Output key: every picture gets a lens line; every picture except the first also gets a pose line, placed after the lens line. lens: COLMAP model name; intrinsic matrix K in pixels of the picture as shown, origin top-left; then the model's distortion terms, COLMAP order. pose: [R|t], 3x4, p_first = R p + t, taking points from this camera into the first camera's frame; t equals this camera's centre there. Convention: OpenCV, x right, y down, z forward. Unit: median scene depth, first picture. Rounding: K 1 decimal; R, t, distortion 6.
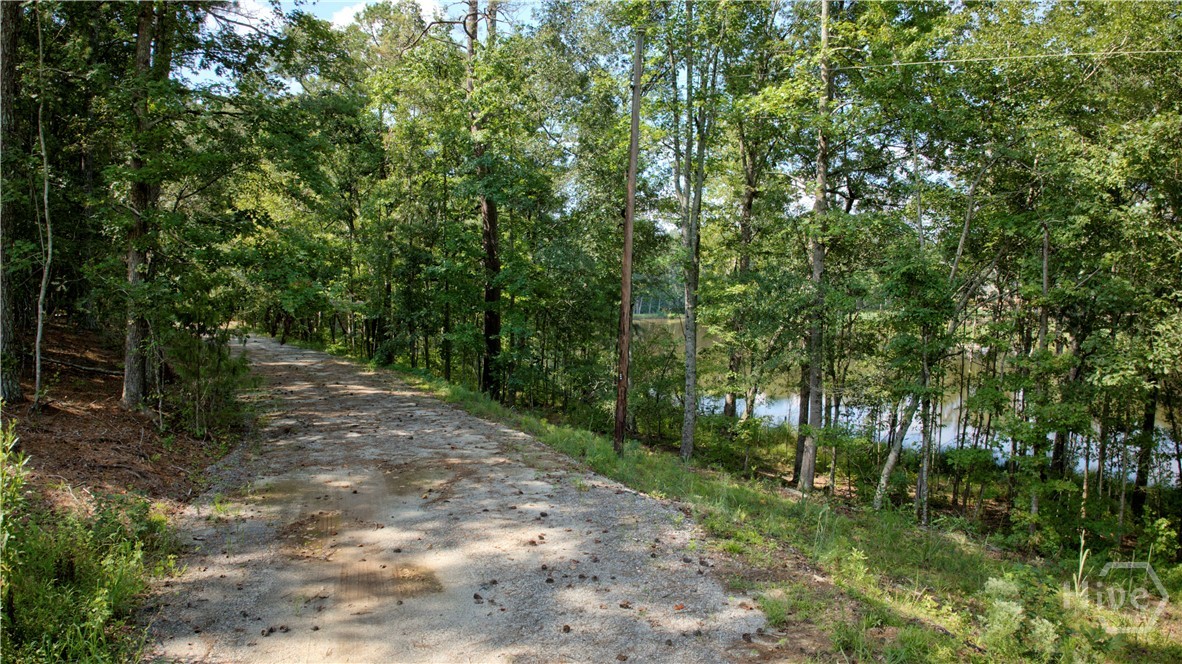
lens RADIAL K [[829.3, 0, 592.6], [0, 829.3, 331.1], [0, 0, 1]] dist [-0.117462, -0.005321]
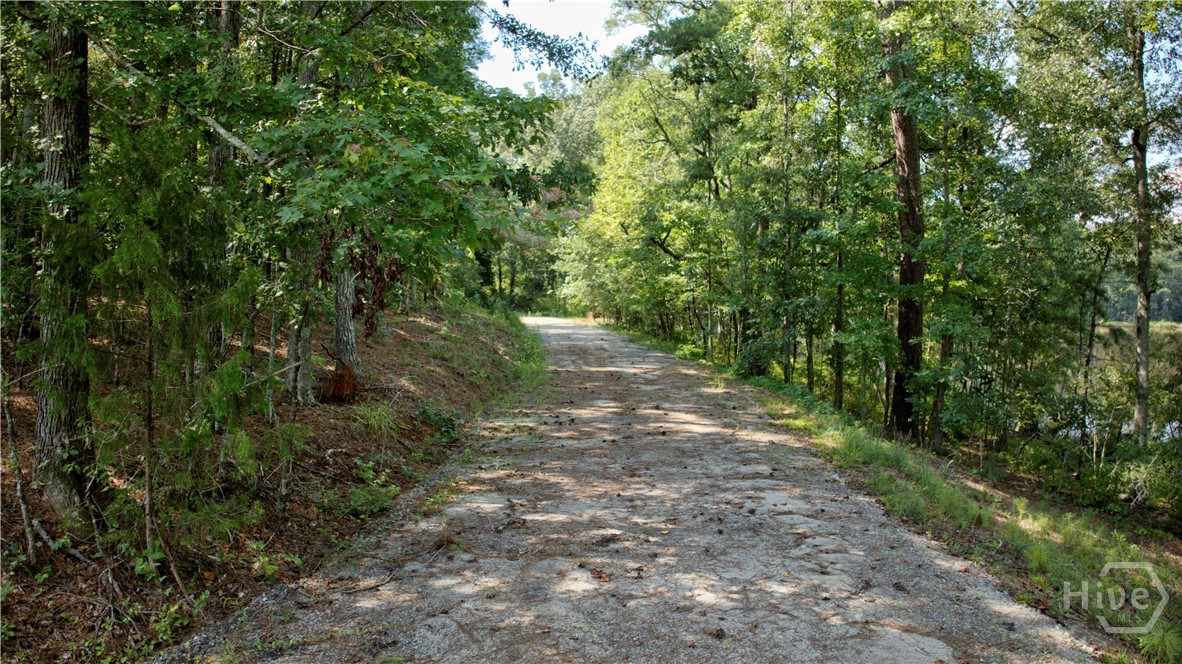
lens RADIAL K [[829.3, 0, 595.2], [0, 829.3, 331.4], [0, 0, 1]] dist [-0.117462, -0.005321]
pose [[0.894748, 0.022355, -0.446011, -0.062138], [-0.024397, 0.999702, 0.001163, 0.005509], [0.445903, 0.009840, 0.895027, 0.347441]]
